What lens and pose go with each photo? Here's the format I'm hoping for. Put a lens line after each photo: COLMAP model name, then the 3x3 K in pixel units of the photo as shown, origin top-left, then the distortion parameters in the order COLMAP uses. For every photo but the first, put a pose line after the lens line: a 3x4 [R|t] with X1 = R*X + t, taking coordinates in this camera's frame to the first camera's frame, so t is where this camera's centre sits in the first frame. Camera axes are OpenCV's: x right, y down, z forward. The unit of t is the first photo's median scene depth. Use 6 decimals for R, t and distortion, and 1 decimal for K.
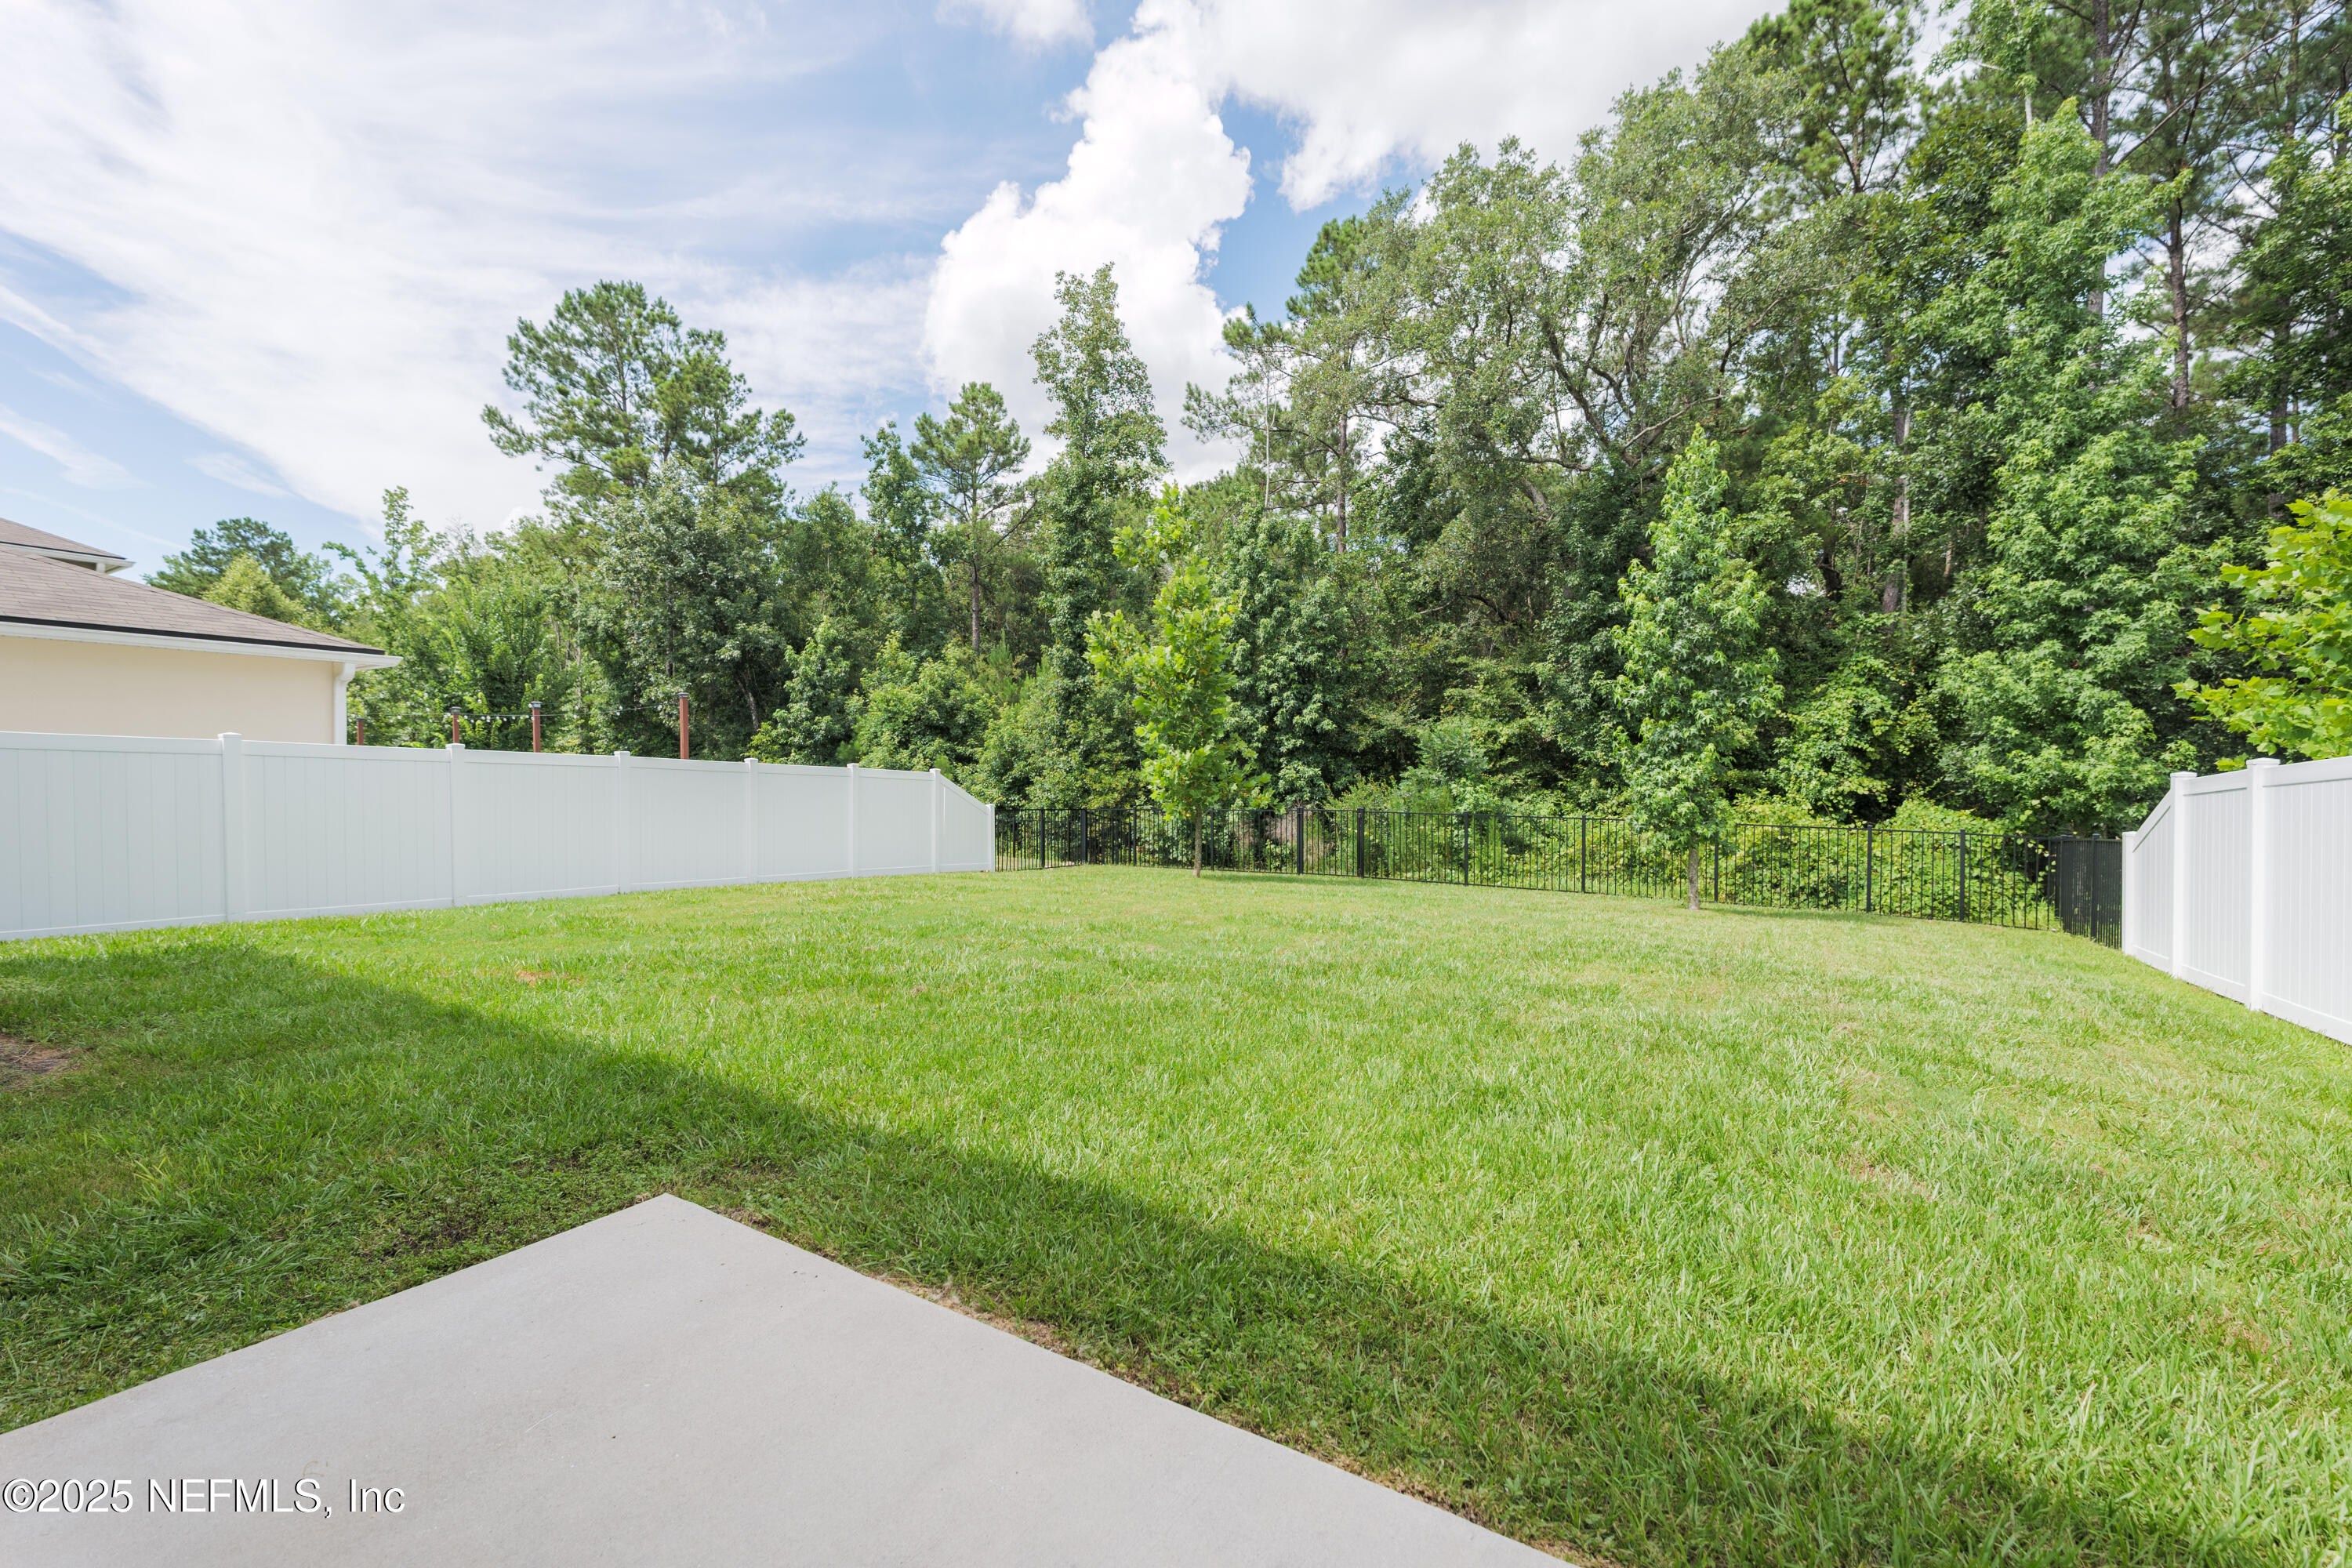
lens RADIAL K [[964.4, 0, 1167.8], [0, 964.4, 789.7], [0, 0, 1]] dist [0.006624, -0.000167]
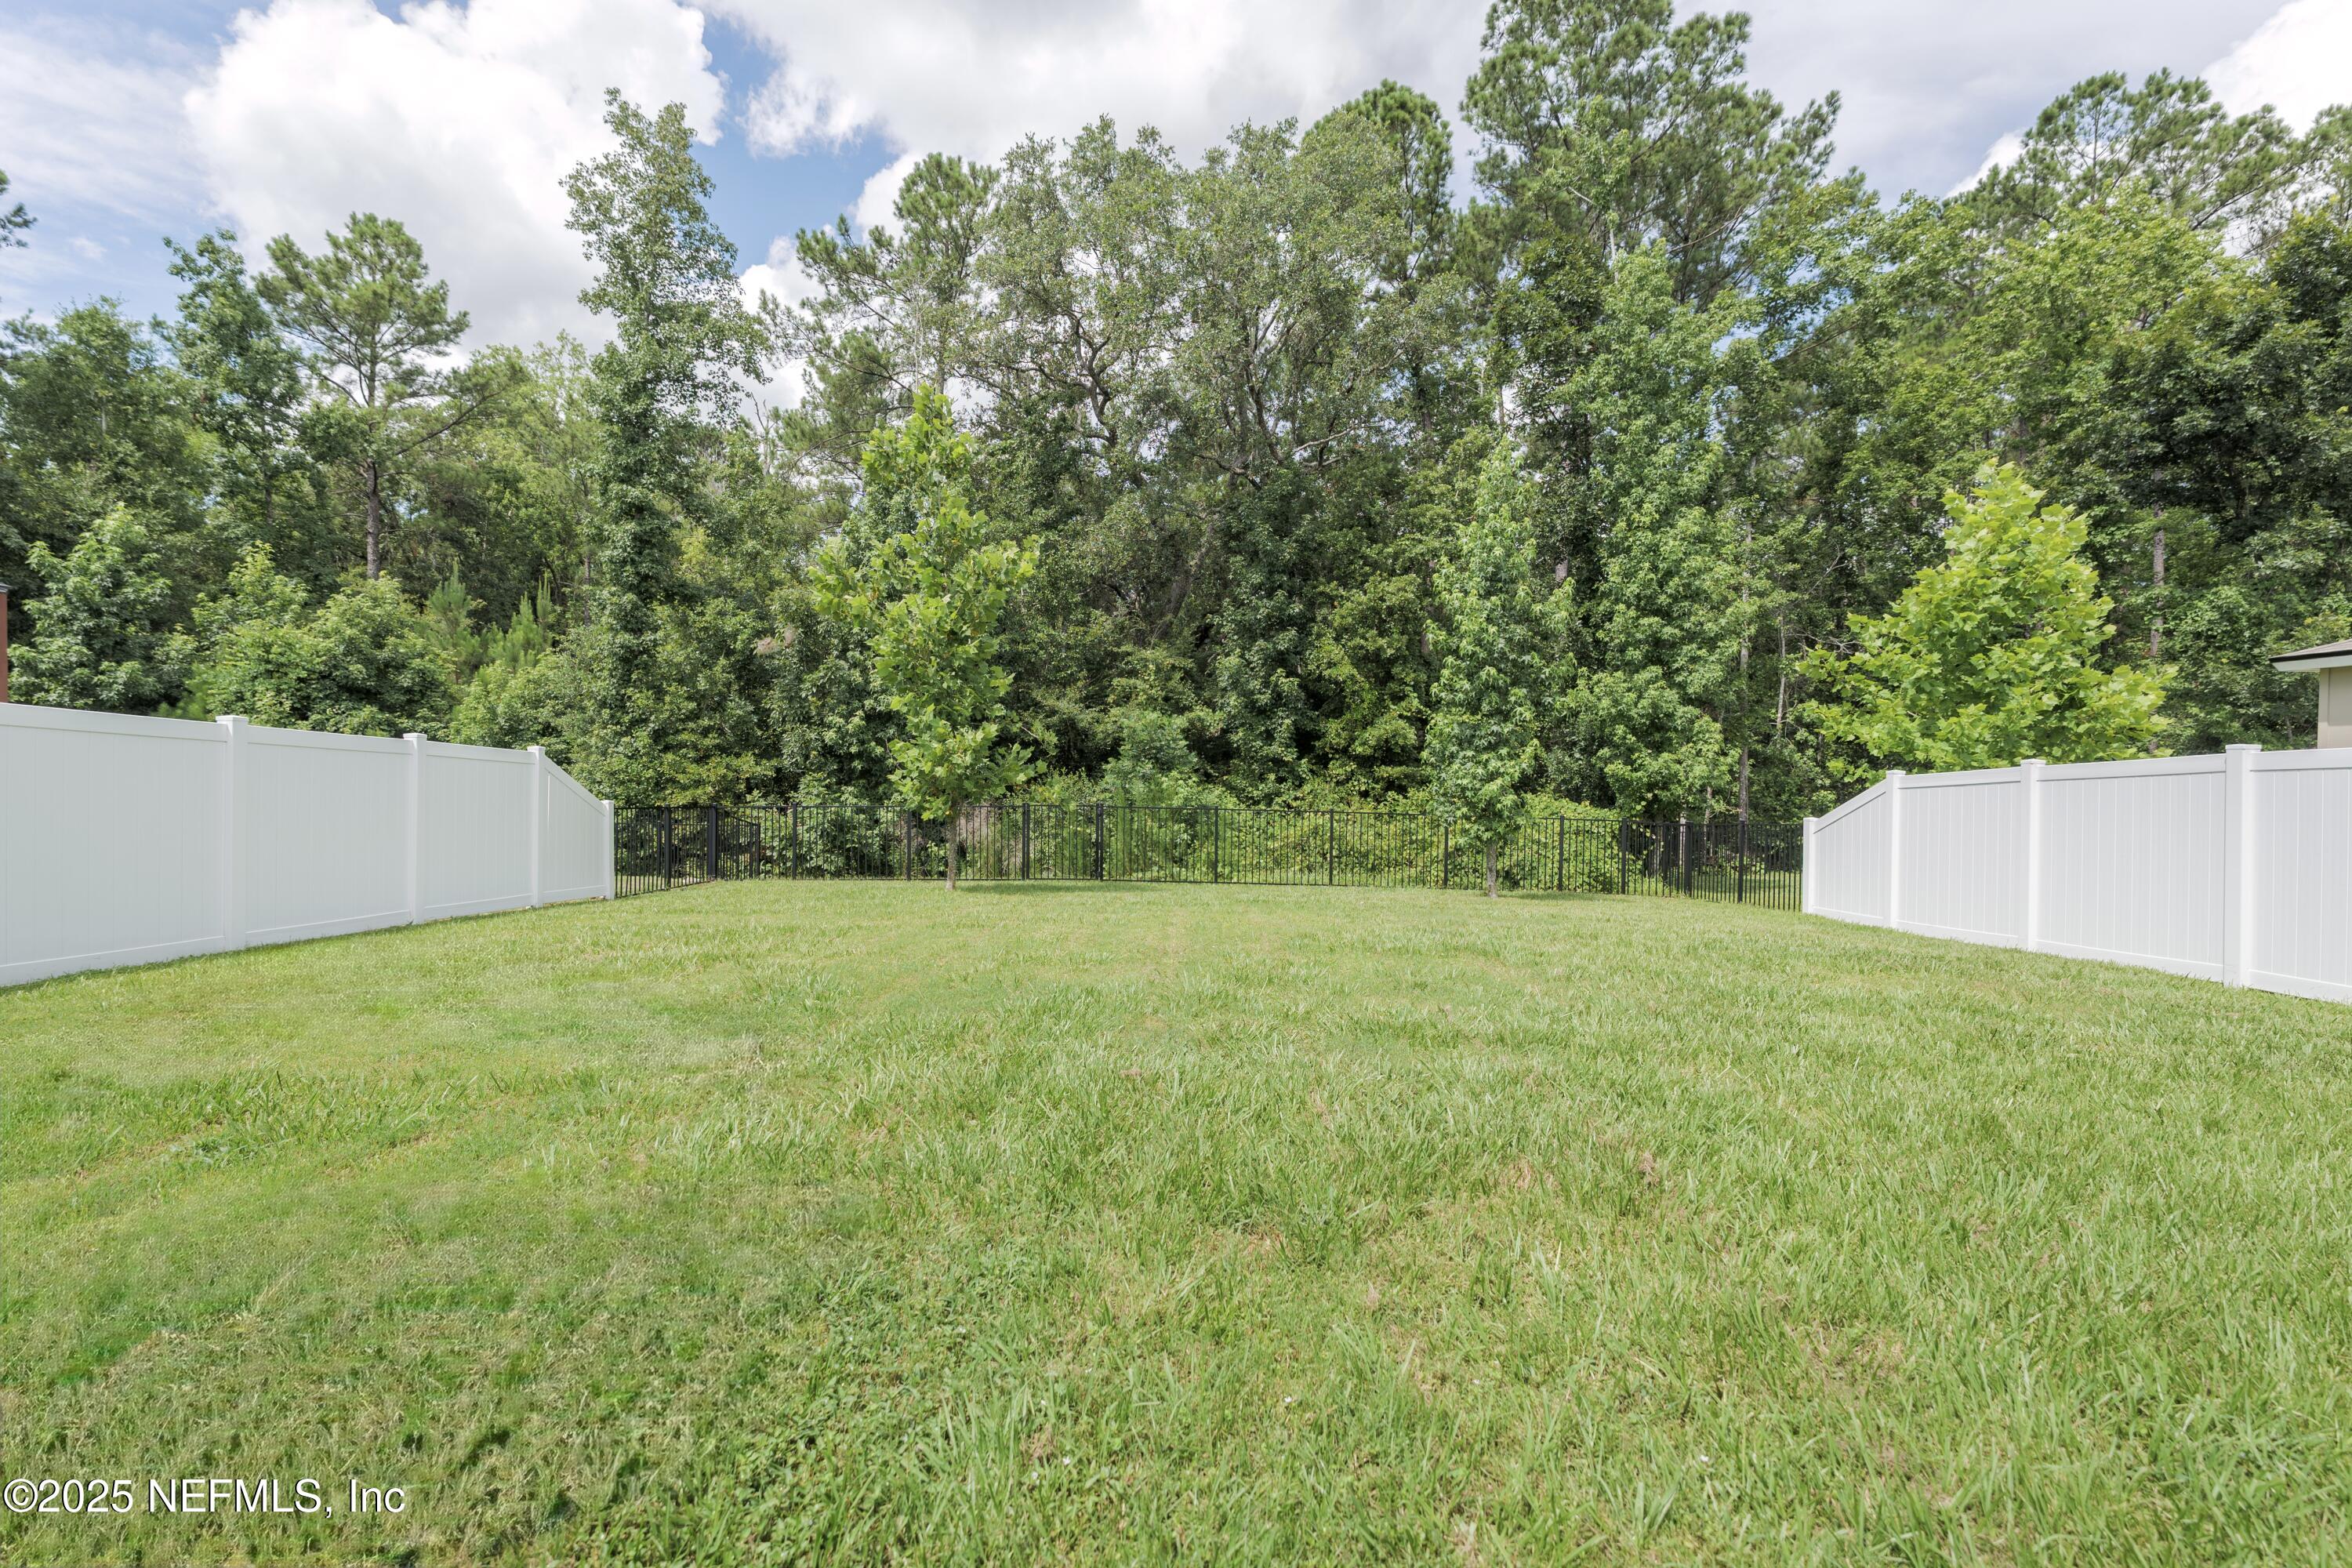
lens RADIAL K [[964.4, 0, 1179.4], [0, 964.4, 786.0], [0, 0, 1]] dist [0.006624, -0.000167]
pose [[0.849627, 0.003416, 0.527373, -0.136135], [-0.004040, 0.999992, 0.000032, 0.001832], [-0.527369, -0.002157, 0.849634, 0.133382]]
